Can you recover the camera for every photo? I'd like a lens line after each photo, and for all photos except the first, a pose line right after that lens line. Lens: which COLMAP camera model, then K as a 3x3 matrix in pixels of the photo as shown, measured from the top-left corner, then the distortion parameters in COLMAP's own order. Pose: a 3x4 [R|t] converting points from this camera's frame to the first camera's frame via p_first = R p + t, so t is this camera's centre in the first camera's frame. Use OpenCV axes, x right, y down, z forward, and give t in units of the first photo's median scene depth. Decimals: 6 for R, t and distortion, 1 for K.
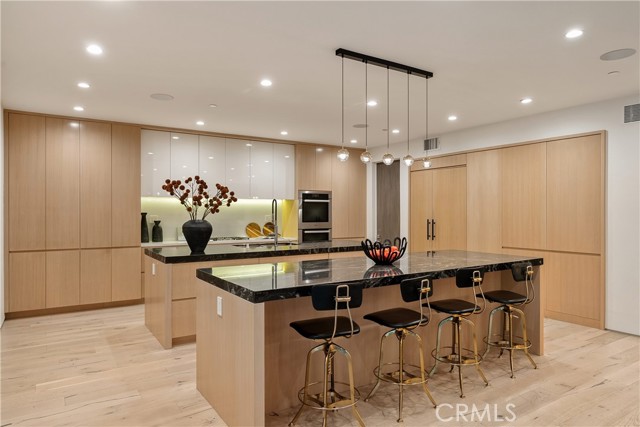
lens RADIAL K [[416.9, 0, 319.2], [0, 416.9, 212.9], [0, 0, 1]] dist [-0.000669, -0.000052]
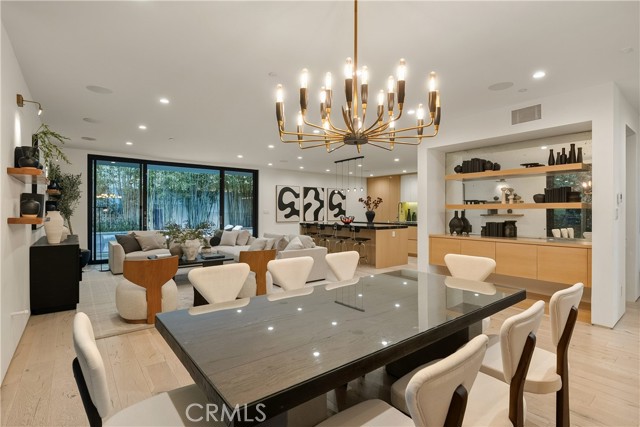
lens RADIAL K [[309.0, 0, 317.7], [0, 309.0, 211.1], [0, 0, 1]] dist [-0.000655, -0.000031]
pose [[0.096058, -0.000605, -0.995376, 1.788170], [-0.000707, 1.000000, -0.000677, 0.019858], [0.995375, 0.000768, 0.096058, 0.411623]]
